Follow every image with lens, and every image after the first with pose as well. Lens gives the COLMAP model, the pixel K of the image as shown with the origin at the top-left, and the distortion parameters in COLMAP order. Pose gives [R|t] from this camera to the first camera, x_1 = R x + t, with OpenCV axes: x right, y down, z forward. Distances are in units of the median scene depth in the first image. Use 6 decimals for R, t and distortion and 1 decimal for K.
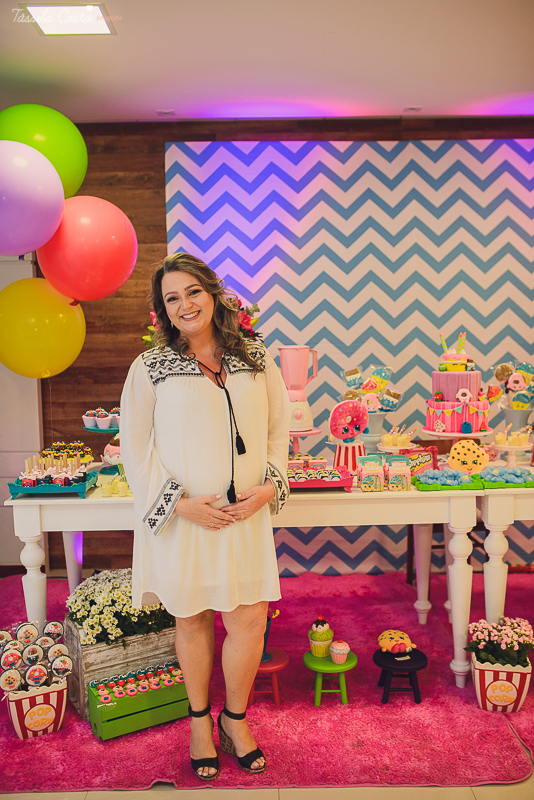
lens RADIAL K [[767.9, 0, 267.0], [0, 767.9, 400.0], [0, 0, 1]] dist [-0.066044, 0.102568]
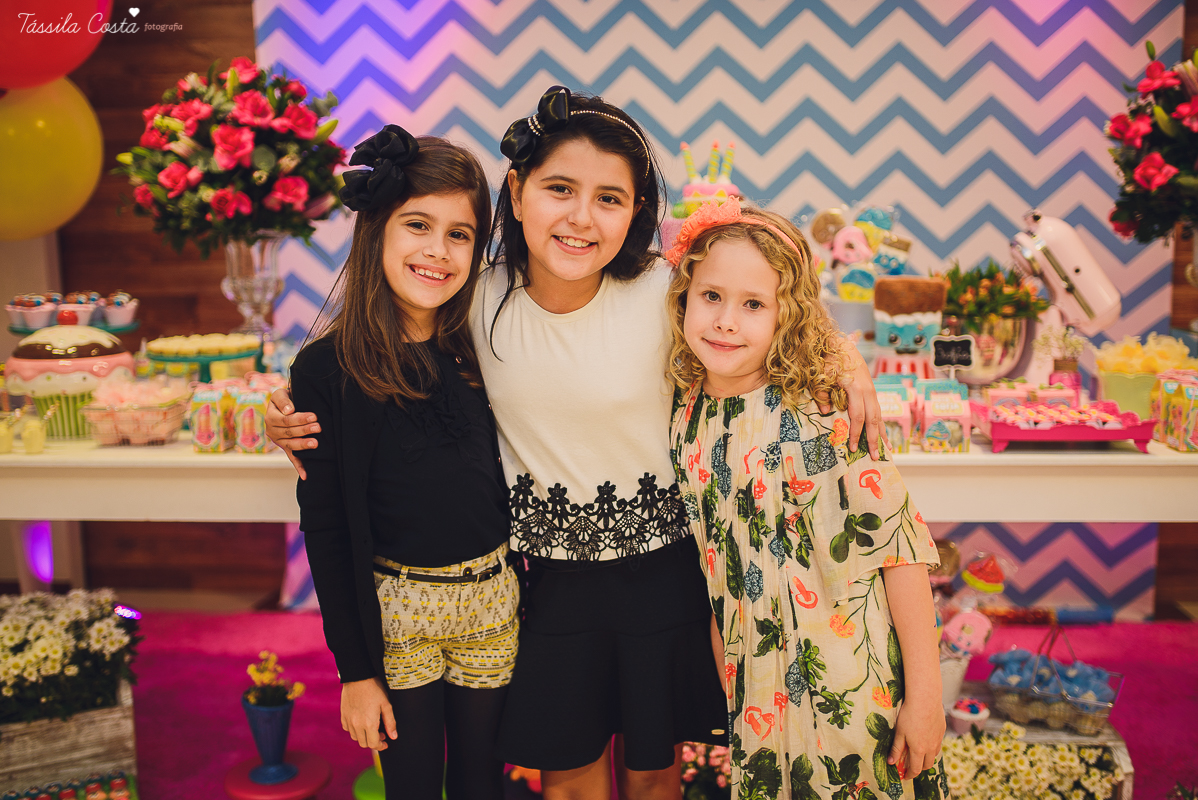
lens RADIAL K [[1194.5, 0, 599.0], [0, 1194.5, 400.0], [0, 0, 1]] dist [-0.071590, 0.113686]
pose [[0.995342, 0.015308, -0.095183, 0.267101], [-0.009907, 0.998327, 0.056964, 0.038195], [0.095896, -0.055756, 0.993829, 0.235327]]
